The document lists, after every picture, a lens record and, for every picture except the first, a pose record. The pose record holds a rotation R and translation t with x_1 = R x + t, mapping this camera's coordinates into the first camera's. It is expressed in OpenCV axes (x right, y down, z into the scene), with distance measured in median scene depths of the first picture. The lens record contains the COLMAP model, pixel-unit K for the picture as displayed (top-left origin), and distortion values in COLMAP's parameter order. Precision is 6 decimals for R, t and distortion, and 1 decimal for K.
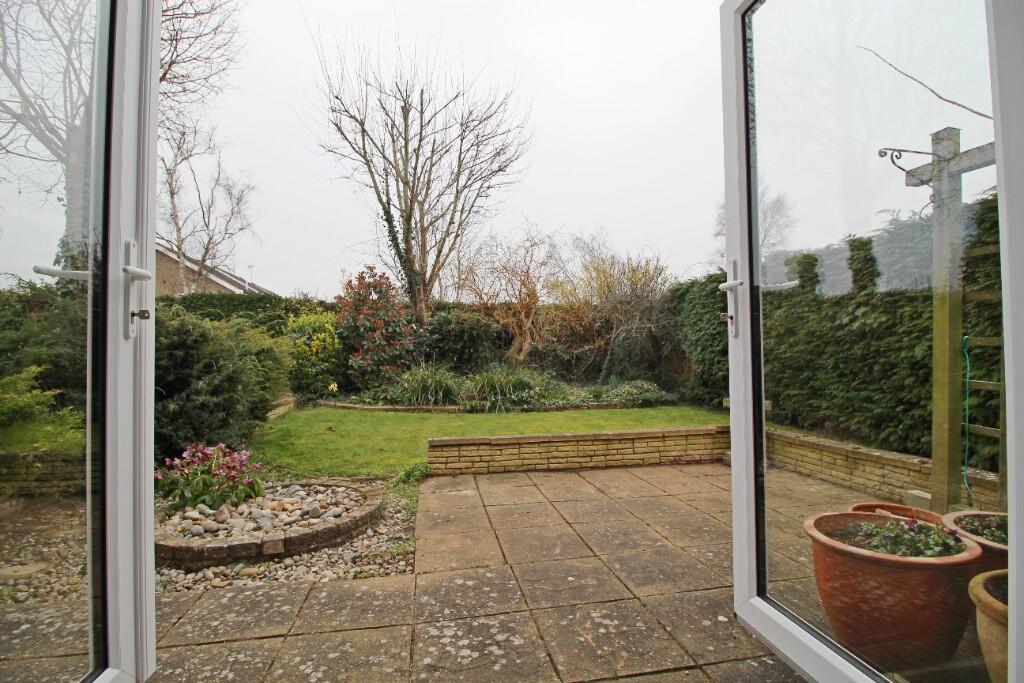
lens RADIAL K [[478.1, 0, 512.0], [0, 478.1, 341.5], [0, 0, 1]] dist [-0.002177, -0.001126]
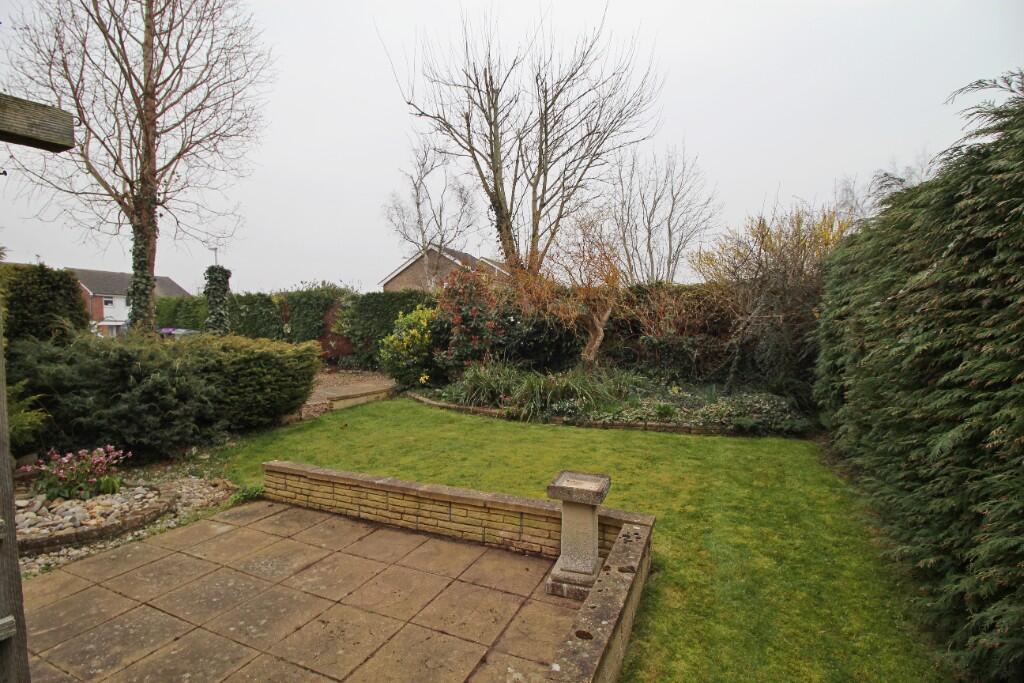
lens RADIAL K [[478.1, 0, 512.0], [0, 478.1, 341.5], [0, 0, 1]] dist [-0.002177, -0.001126]
pose [[0.816835, 0.018202, -0.576584, 0.435884], [0.018484, 0.998163, 0.057696, -0.051200], [0.576575, -0.057786, 0.814998, 0.262826]]
